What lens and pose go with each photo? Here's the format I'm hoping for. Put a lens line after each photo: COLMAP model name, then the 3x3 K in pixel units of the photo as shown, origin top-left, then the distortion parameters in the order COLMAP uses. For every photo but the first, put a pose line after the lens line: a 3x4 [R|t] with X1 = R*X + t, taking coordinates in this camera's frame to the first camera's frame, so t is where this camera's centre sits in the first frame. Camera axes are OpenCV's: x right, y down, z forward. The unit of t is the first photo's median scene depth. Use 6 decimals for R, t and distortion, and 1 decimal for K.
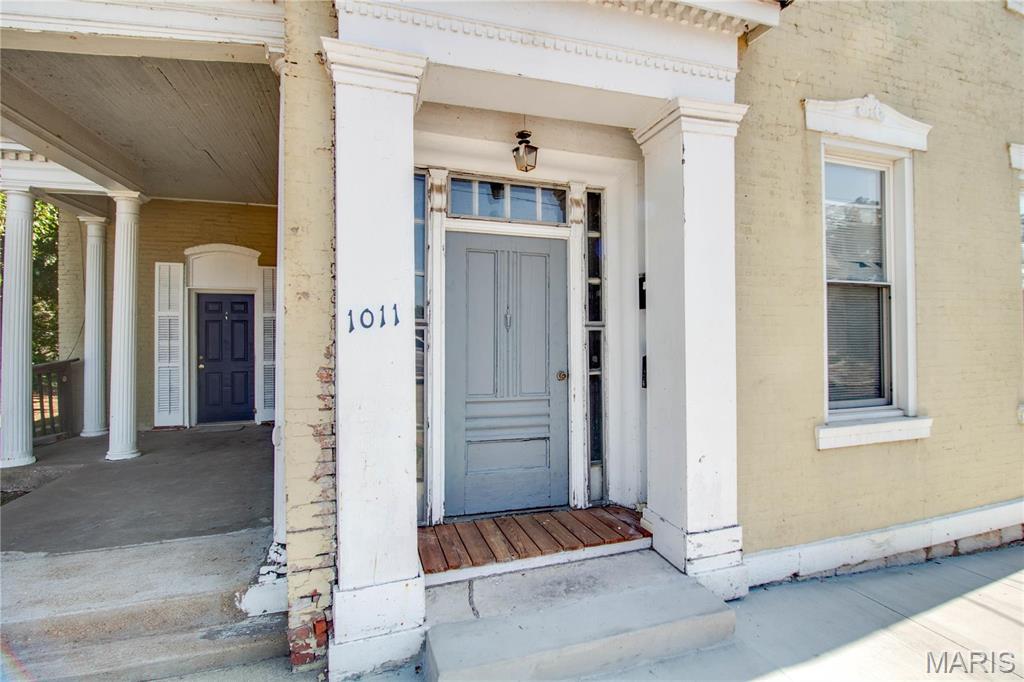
lens RADIAL K [[485.1, 0, 523.0], [0, 485.1, 330.2], [0, 0, 1]] dist [-0.002827, -0.011042]
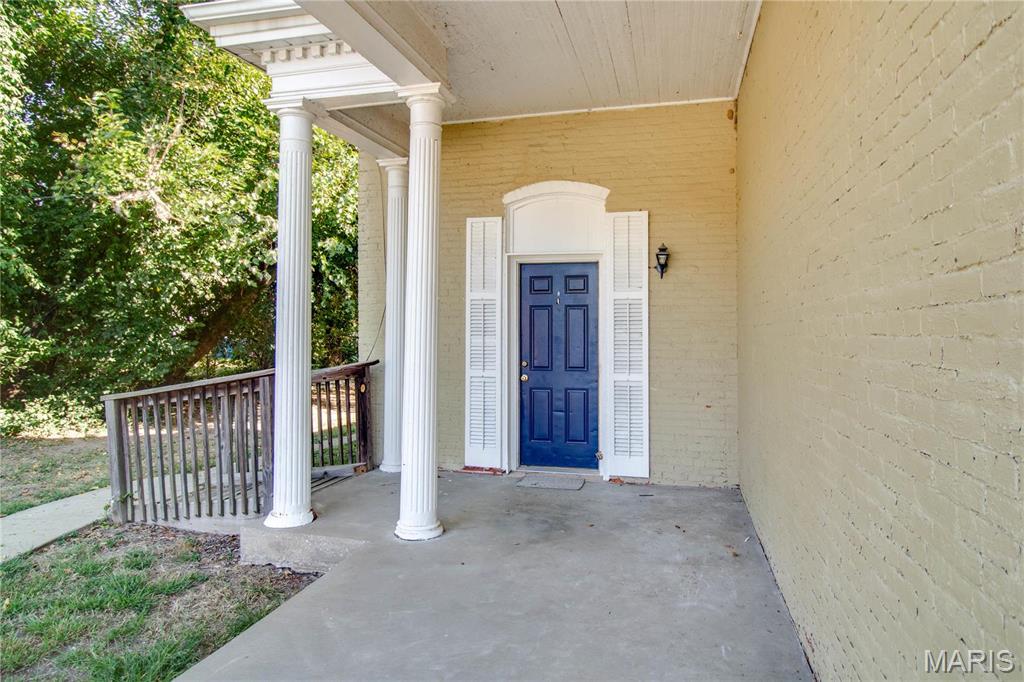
lens RADIAL K [[614.8, 0, 512.4], [0, 614.8, 333.3], [0, 0, 1]] dist [-0.000528, -0.000114]
pose [[0.831510, 0.014660, -0.555316, -0.236102], [-0.003021, 0.999756, 0.021869, -0.001401], [0.555501, -0.016507, 0.831352, 0.327210]]
